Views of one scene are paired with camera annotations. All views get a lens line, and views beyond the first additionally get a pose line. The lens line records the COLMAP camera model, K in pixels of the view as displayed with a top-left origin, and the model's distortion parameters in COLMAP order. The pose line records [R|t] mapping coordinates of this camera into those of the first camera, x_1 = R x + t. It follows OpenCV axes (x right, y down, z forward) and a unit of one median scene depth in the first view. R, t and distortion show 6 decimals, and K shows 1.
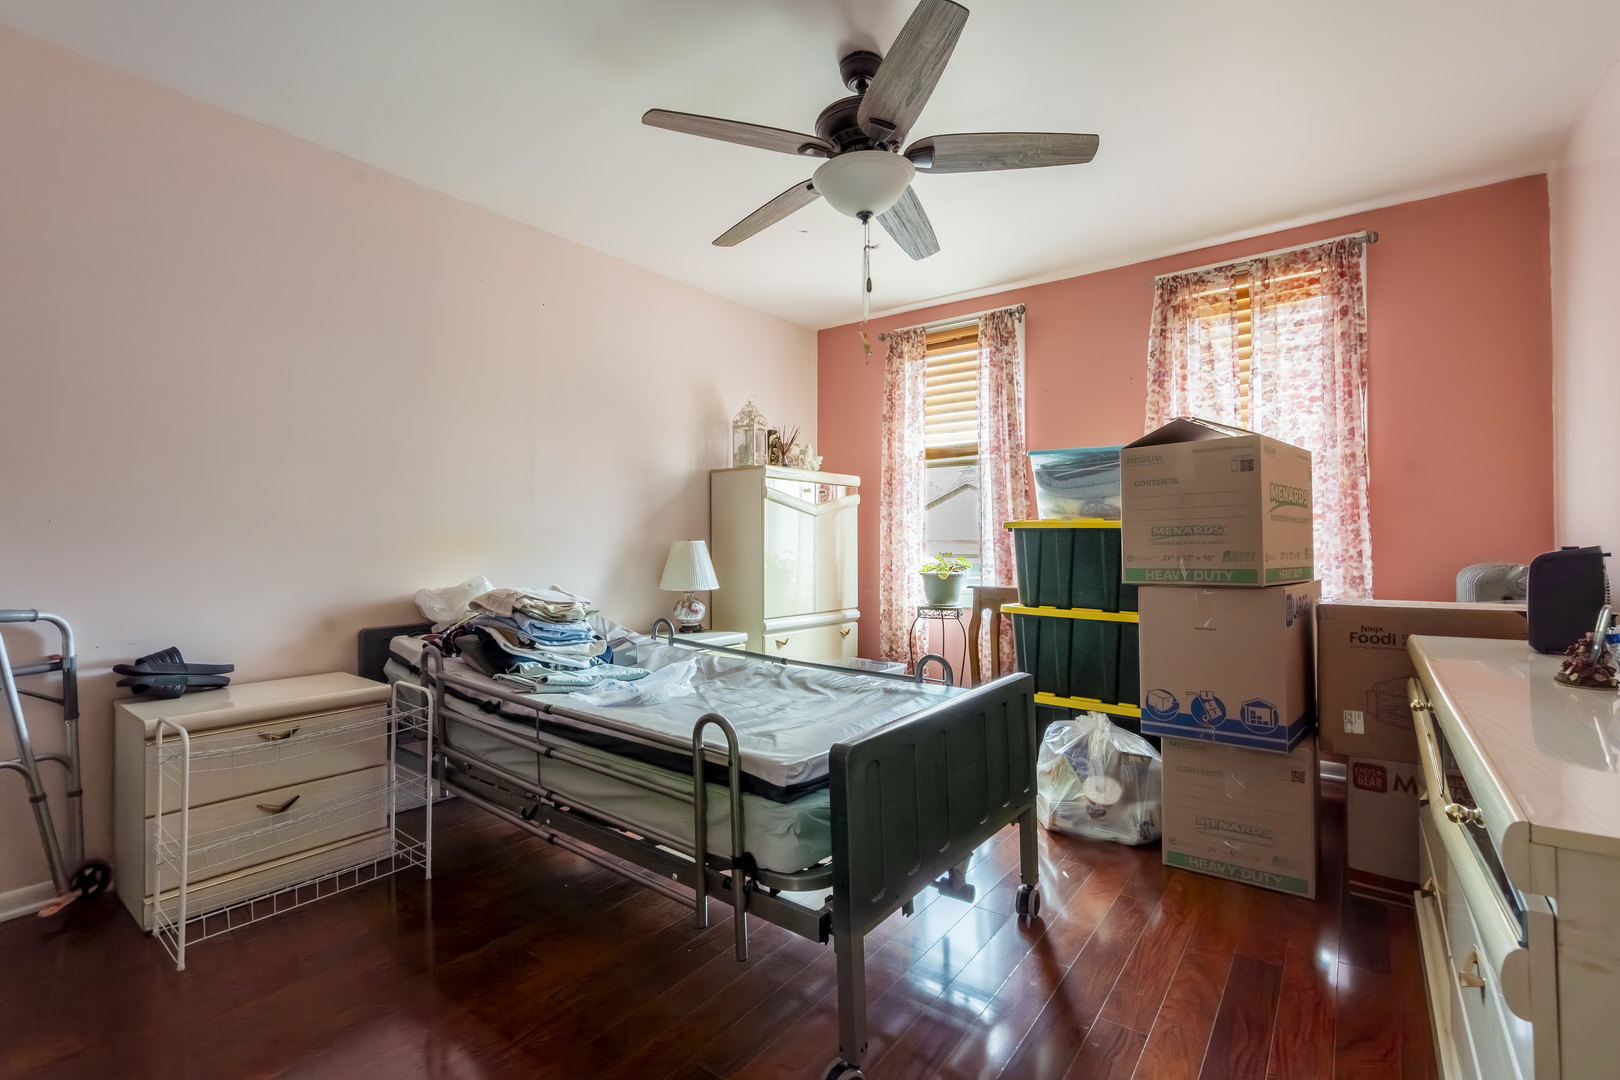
lens RADIAL K [[716.2, 0, 810.0], [0, 716.2, 540.0], [0, 0, 1]] dist [-0.000064, -0.000065]
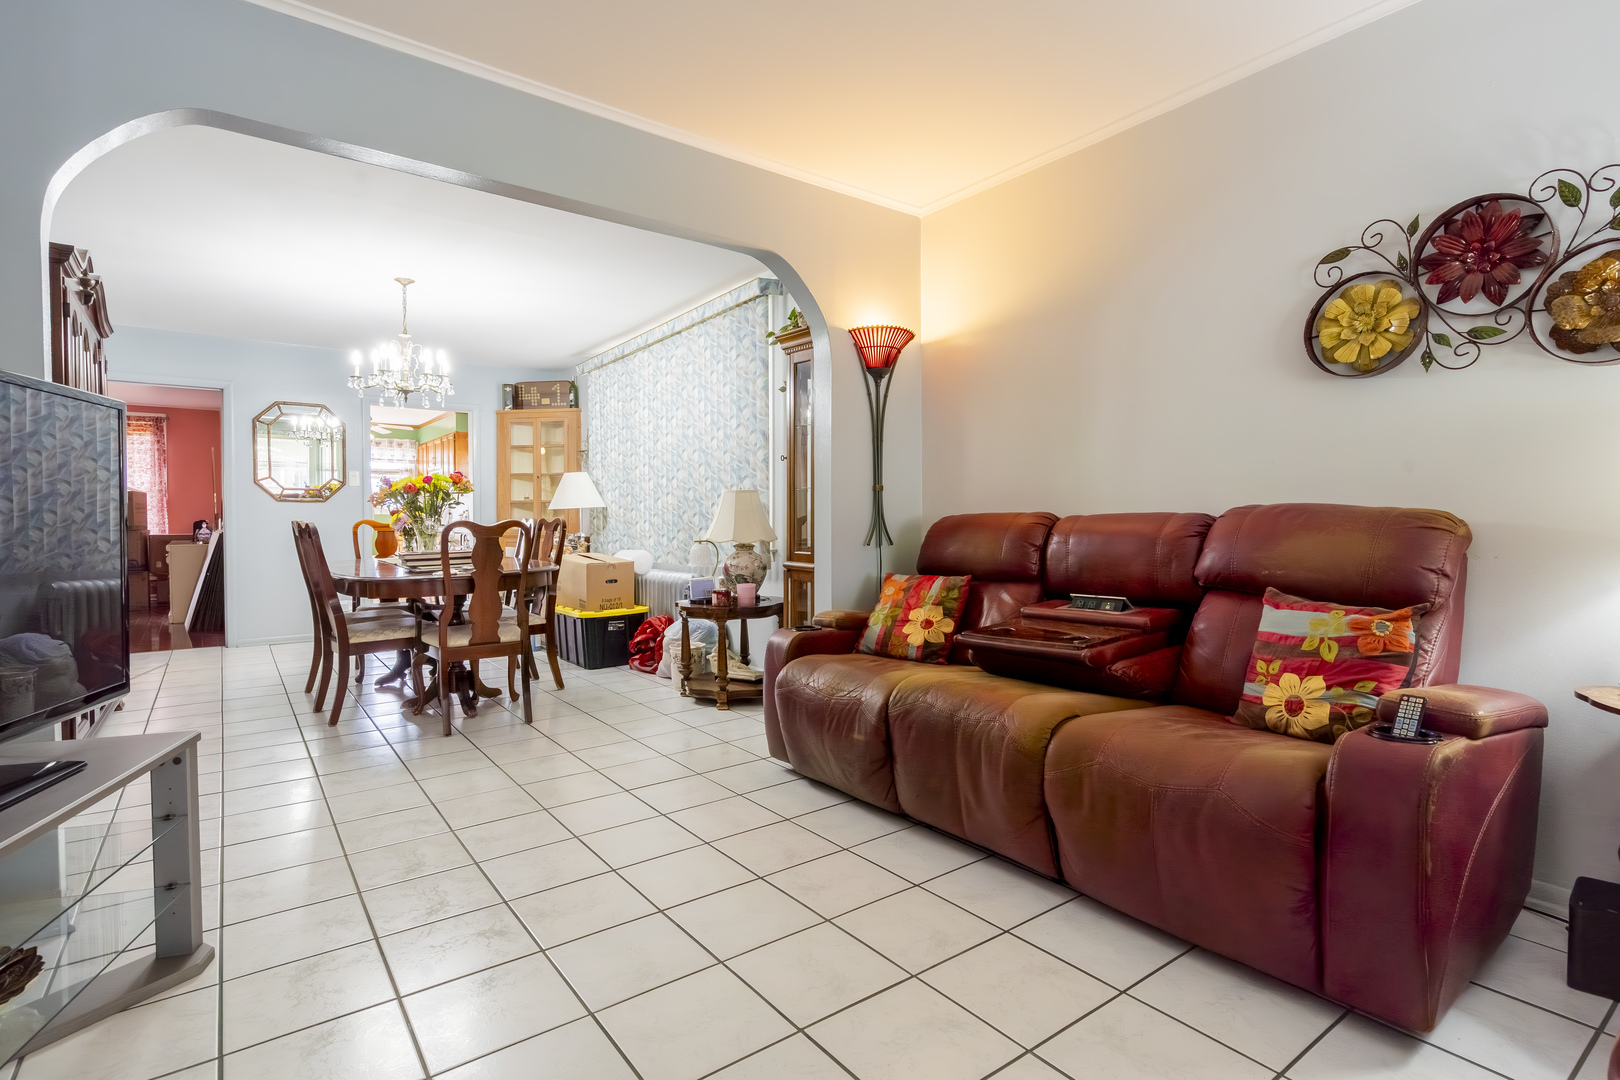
lens RADIAL K [[791.0, 0, 810.0], [0, 791.0, 540.0], [0, 0, 1]] dist [0.001493, 0.000227]
pose [[0.265523, -0.021270, 0.963870, -1.780113], [-0.010215, 0.999638, 0.024874, -0.018214], [-0.964050, -0.016451, 0.265210, -2.584053]]
